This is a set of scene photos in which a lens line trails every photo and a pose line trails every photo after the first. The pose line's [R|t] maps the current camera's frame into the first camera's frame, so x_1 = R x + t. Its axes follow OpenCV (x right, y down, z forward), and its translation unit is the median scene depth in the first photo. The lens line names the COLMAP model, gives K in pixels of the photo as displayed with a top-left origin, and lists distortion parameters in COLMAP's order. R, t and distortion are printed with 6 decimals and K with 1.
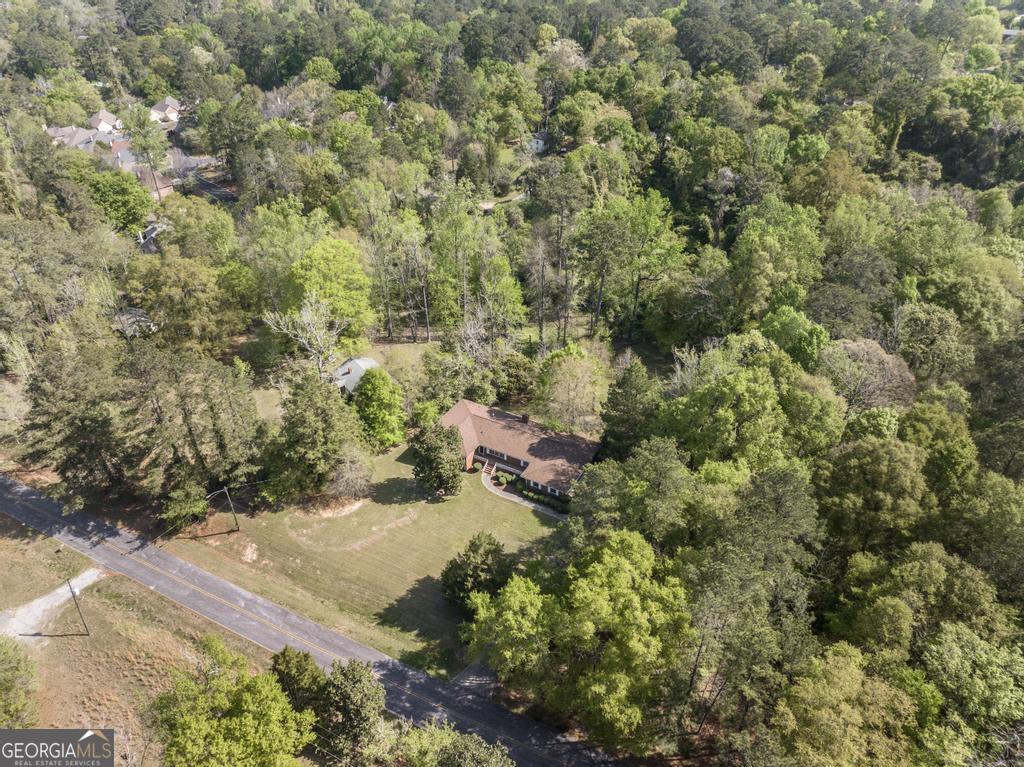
lens RADIAL K [[718.7, 0, 512.0], [0, 718.7, 383.5], [0, 0, 1]] dist [-0.044981, 0.002293]
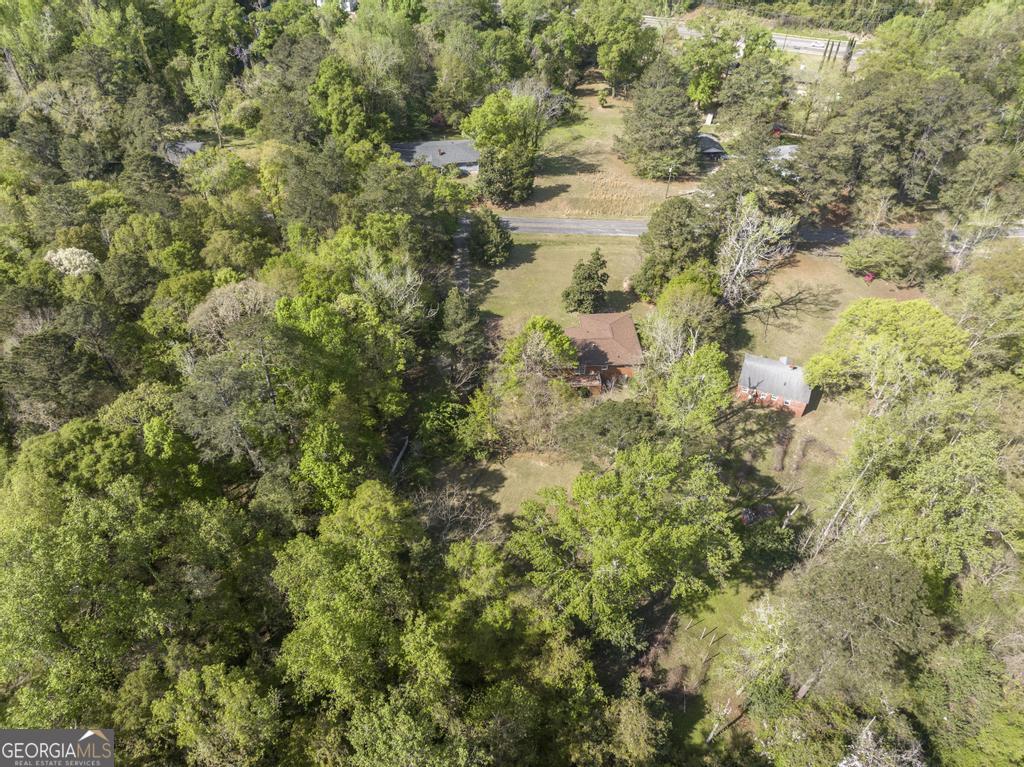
lens RADIAL K [[718.7, 0, 512.0], [0, 718.7, 383.5], [0, 0, 1]] dist [-0.044981, 0.002293]
pose [[-0.838419, 0.380638, -0.390087, 0.541677], [-0.300685, 0.273911, 0.913543, -0.922804], [0.454579, 0.883226, -0.115200, 1.241806]]
